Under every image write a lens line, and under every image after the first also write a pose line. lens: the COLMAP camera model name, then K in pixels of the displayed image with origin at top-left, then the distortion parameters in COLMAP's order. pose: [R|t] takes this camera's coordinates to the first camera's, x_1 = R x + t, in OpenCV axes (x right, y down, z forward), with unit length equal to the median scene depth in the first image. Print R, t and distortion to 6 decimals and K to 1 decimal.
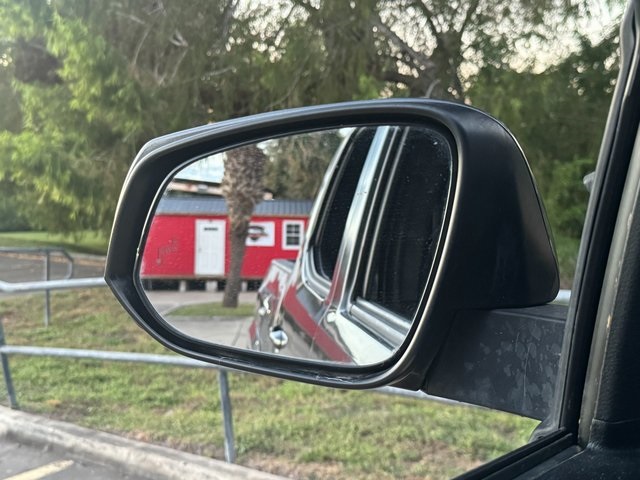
lens RADIAL K [[782.5, 0, 320.0], [0, 782.5, 240.0], [0, 0, 1]] dist [0.005171, 0.006167]
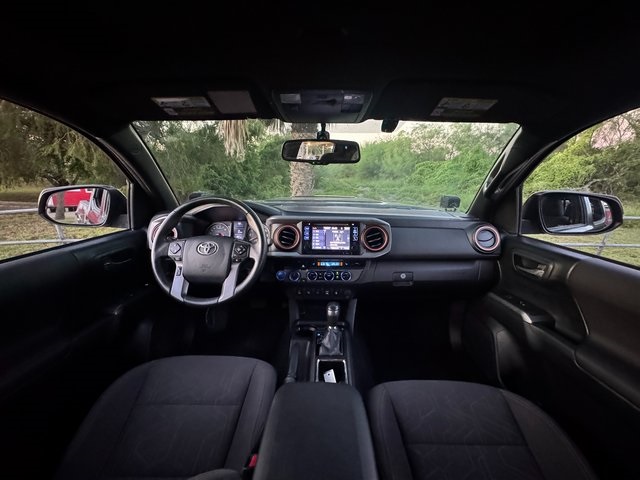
lens RADIAL K [[255.8, 0, 320.0], [0, 255.8, 240.0], [0, 0, 1]] dist [0.003210, 0.000344]
pose [[0.777550, -0.124247, 0.616424, 0.018780], [-0.000781, 0.980094, 0.198534, -0.015512], [-0.628821, -0.154851, 0.761975, -0.204538]]
